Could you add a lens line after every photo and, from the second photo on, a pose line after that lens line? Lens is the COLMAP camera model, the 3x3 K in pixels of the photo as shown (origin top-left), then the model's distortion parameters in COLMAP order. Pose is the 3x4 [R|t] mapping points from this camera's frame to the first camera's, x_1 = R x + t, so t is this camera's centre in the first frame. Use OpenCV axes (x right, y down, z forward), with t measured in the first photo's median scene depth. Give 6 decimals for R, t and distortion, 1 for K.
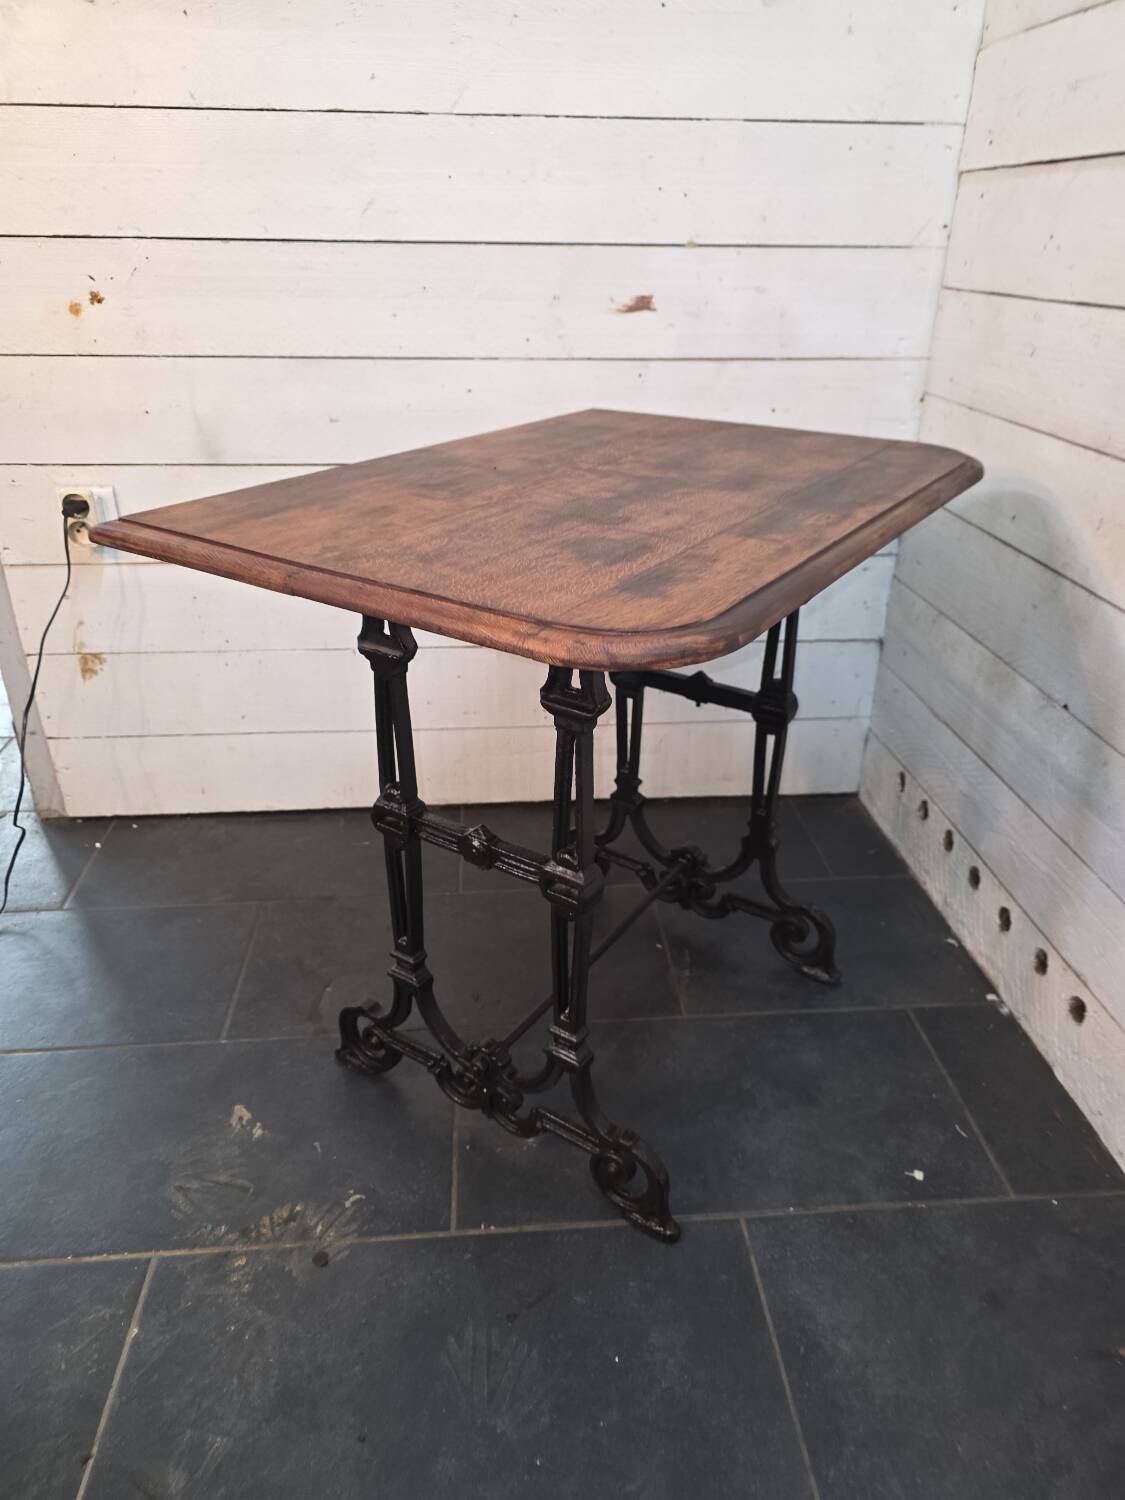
lens RADIAL K [[1014.6, 0, 564.4], [0, 1014.6, 746.6], [0, 0, 1]] dist [0.027072, -0.021504]
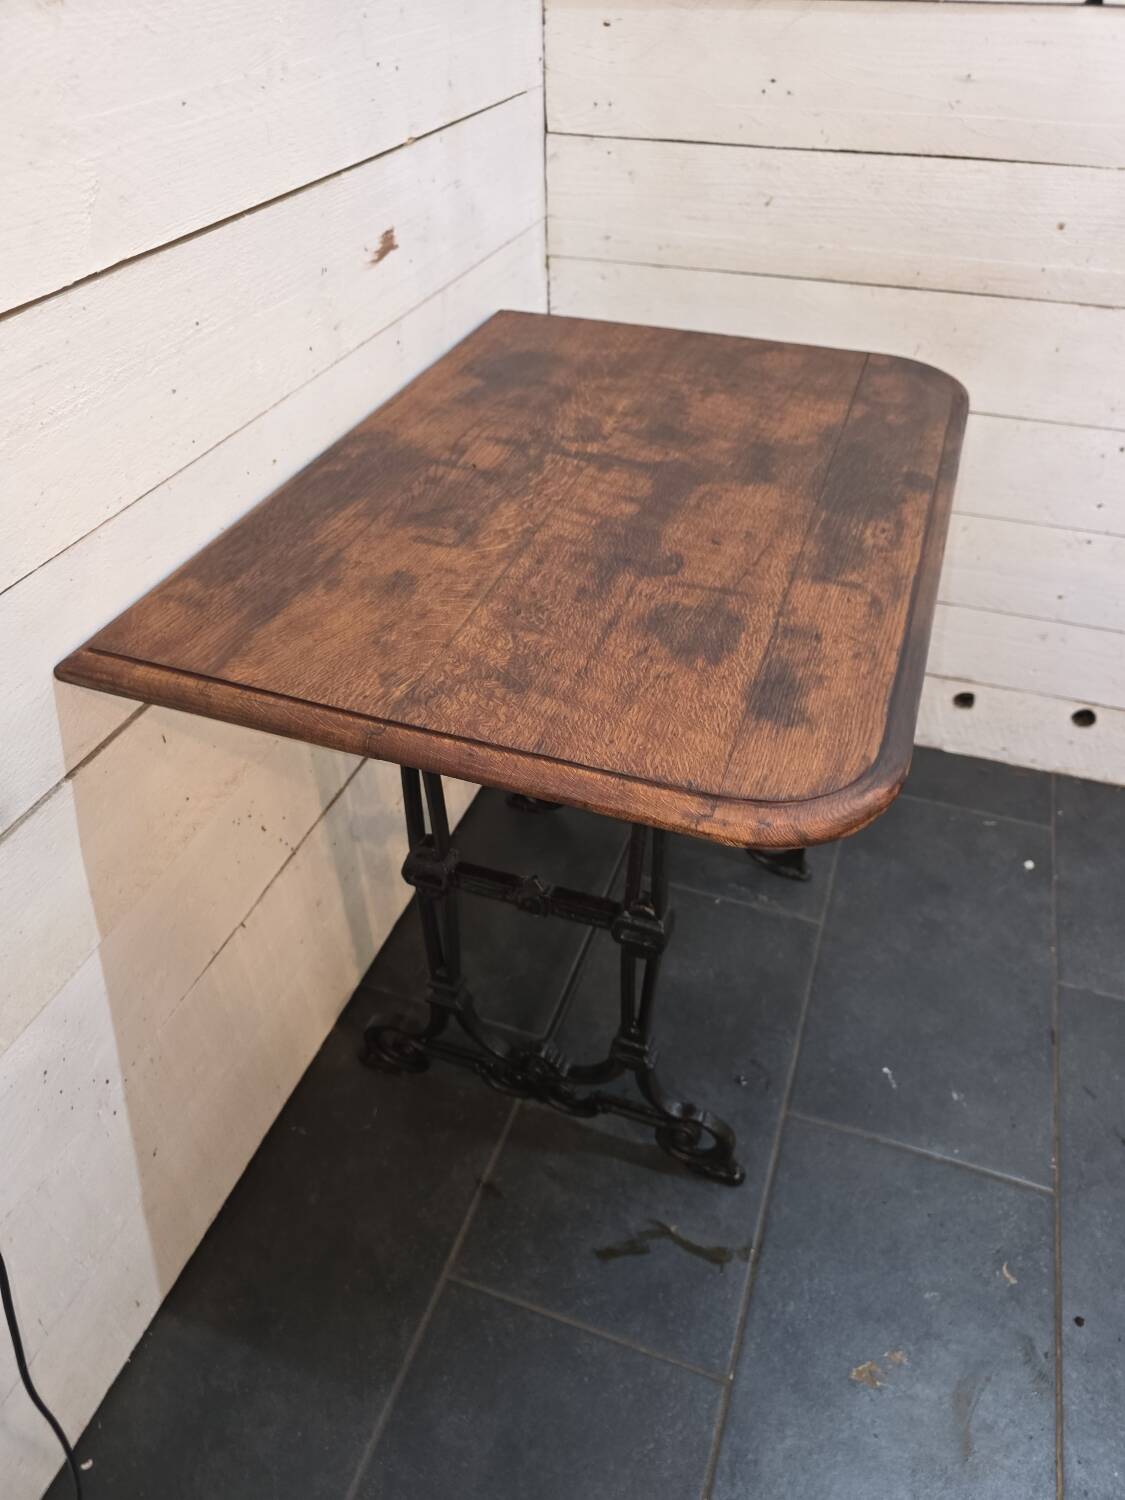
lens RADIAL K [[1014.6, 0, 573.3], [0, 1014.6, 754.4], [0, 0, 1]] dist [0.027072, -0.021504]
pose [[0.403751, -0.607698, 0.683877, -0.670745], [0.419693, 0.787248, 0.451773, -0.510924], [-0.812923, 0.104614, 0.572899, 0.655325]]
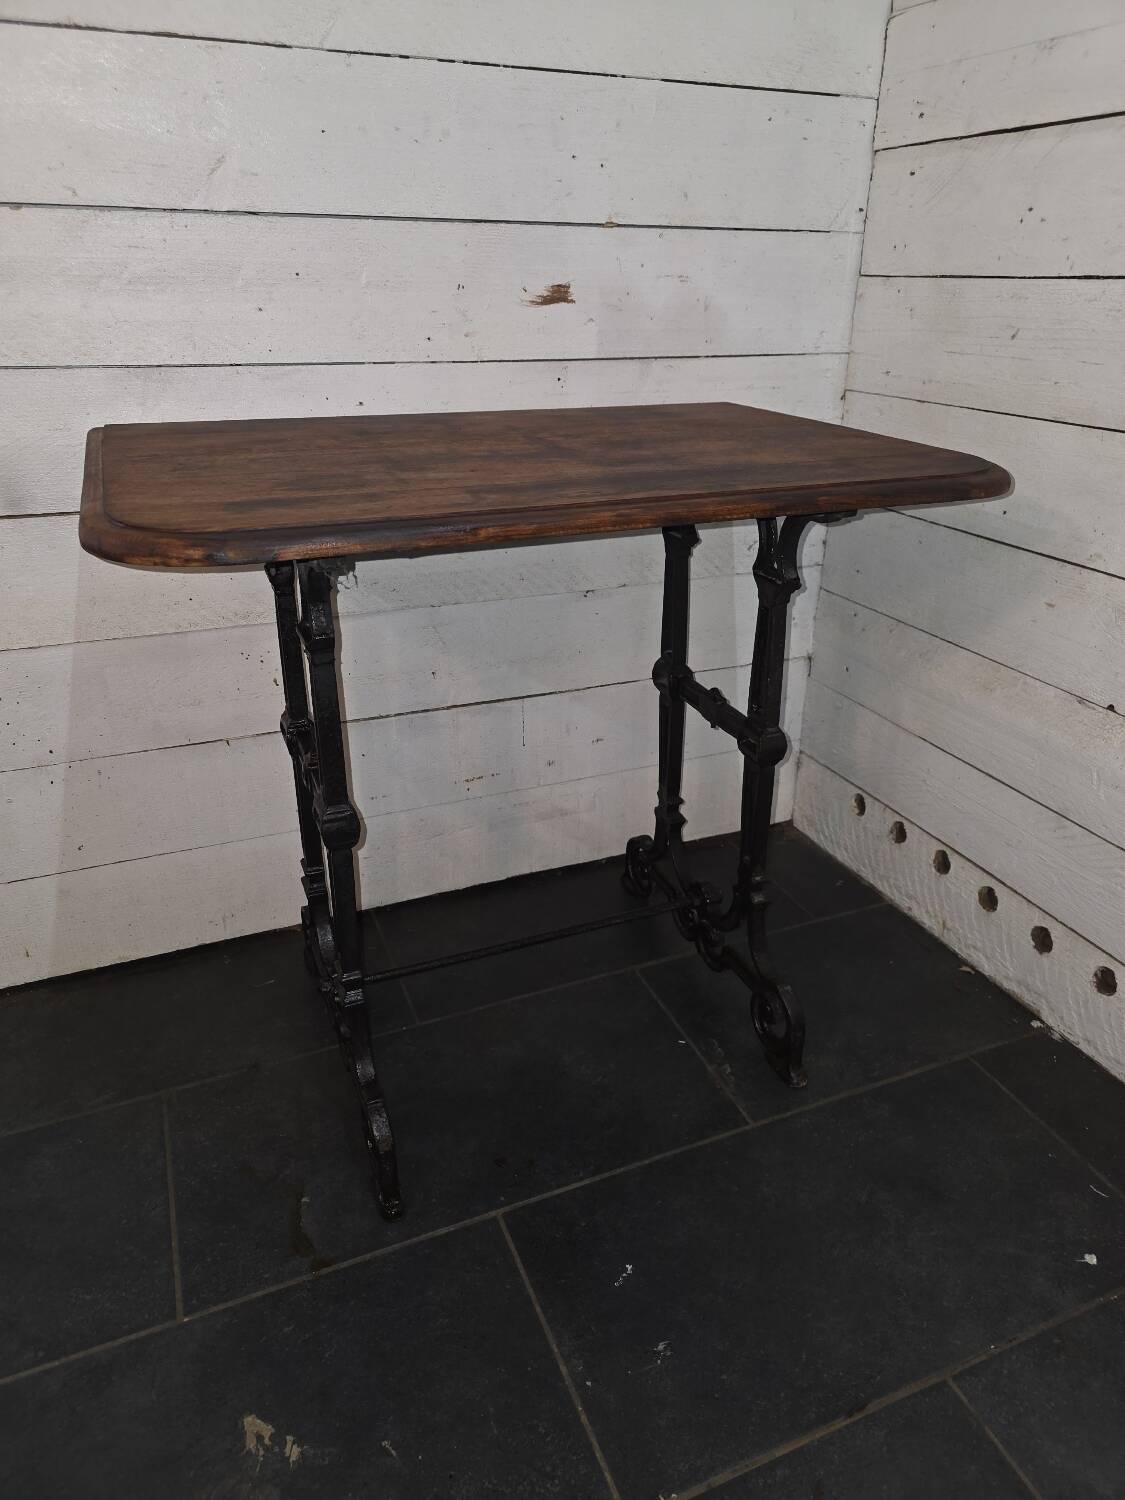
lens RADIAL K [[1014.6, 0, 571.5], [0, 1014.6, 750.3], [0, 0, 1]] dist [0.027072, -0.021504]
pose [[0.949845, -0.132405, 0.283307, -0.246725], [0.140147, 0.990105, -0.007142, -0.062865], [-0.279558, 0.046488, 0.959003, 0.246238]]
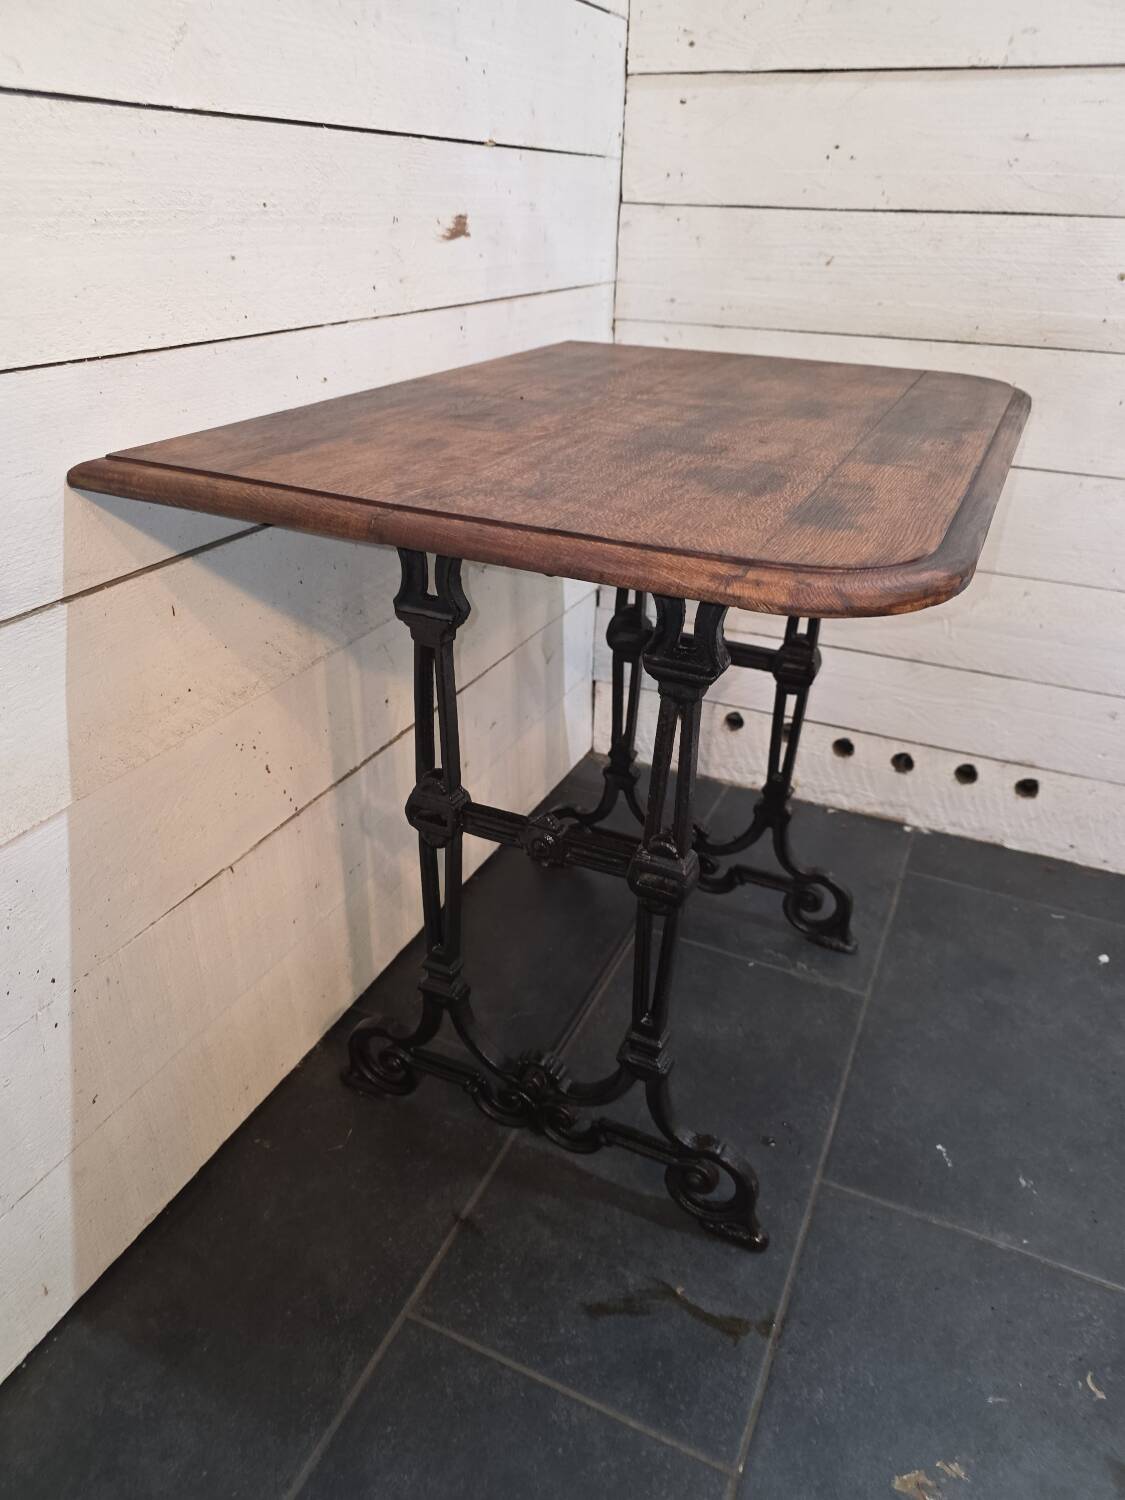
lens RADIAL K [[1014.6, 0, 556.8], [0, 1014.6, 764.9], [0, 0, 1]] dist [0.027072, -0.021504]
pose [[0.488143, -0.423887, 0.762913, -0.730248], [0.377118, 0.890761, 0.253627, -0.306568], [-0.787082, 0.163902, 0.594674, 0.702878]]
